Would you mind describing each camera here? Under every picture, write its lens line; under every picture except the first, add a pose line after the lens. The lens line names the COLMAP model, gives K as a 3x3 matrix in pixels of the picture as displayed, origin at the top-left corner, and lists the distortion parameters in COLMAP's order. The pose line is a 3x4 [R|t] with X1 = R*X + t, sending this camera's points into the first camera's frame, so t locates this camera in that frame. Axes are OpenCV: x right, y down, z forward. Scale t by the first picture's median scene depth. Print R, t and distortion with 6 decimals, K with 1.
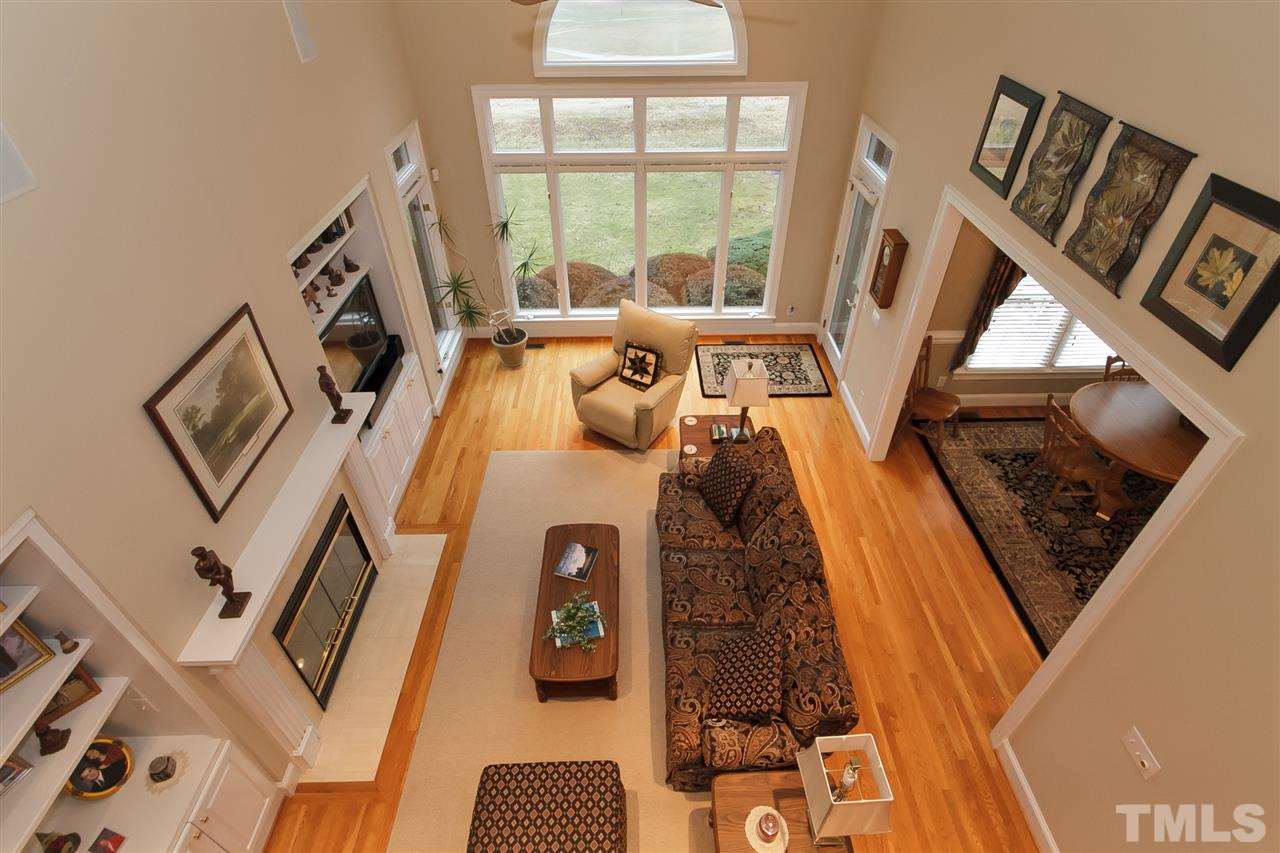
lens RADIAL K [[618.2, 0, 637.1], [0, 618.2, 426.8], [0, 0, 1]] dist [0.030024, 0.000056]
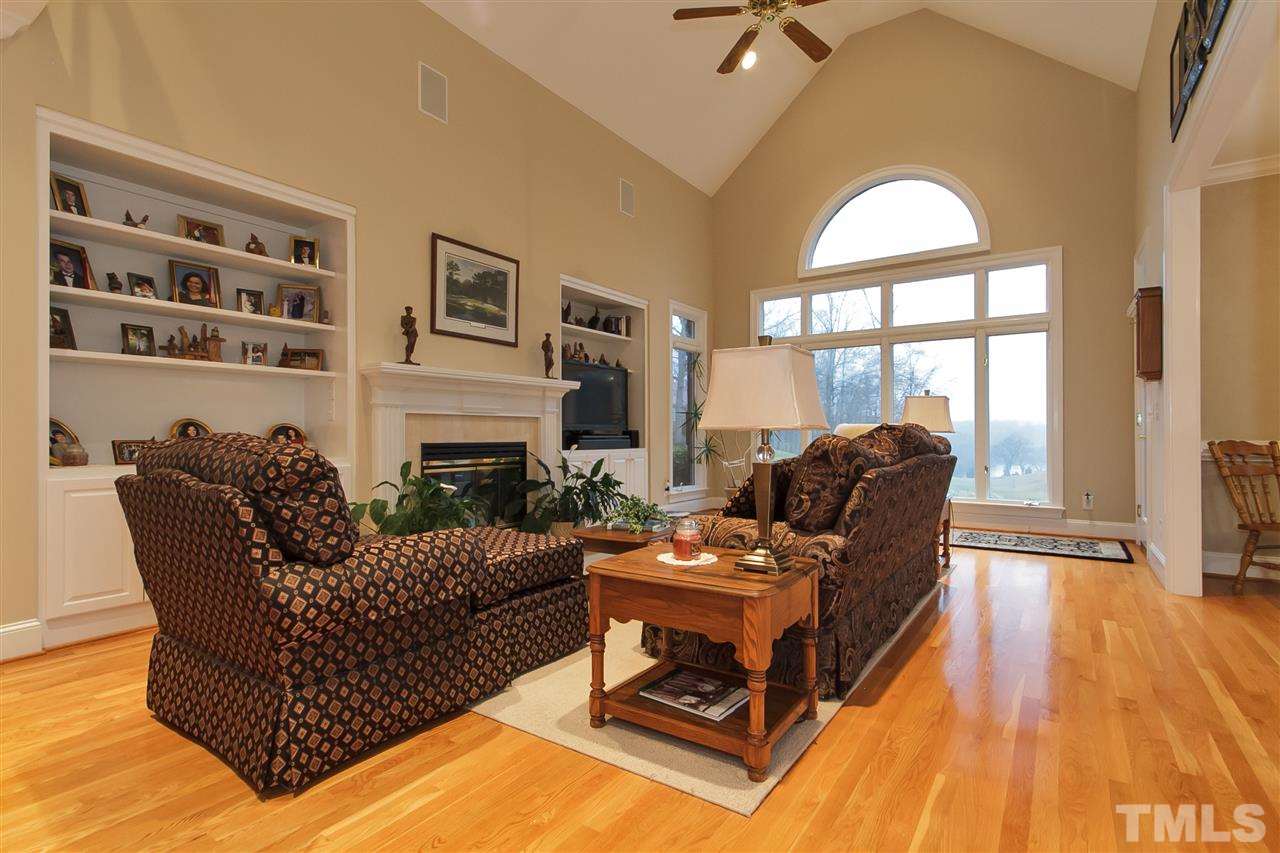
lens RADIAL K [[607.7, 0, 609.0], [0, 607.7, 431.3], [0, 0, 1]] dist [-0.001335, -0.000529]
pose [[0.796924, 0.008688, -0.604017, 0.540565], [-0.395135, 0.763816, -0.510345, 0.901453], [0.456924, 0.645375, 0.612137, 0.464397]]
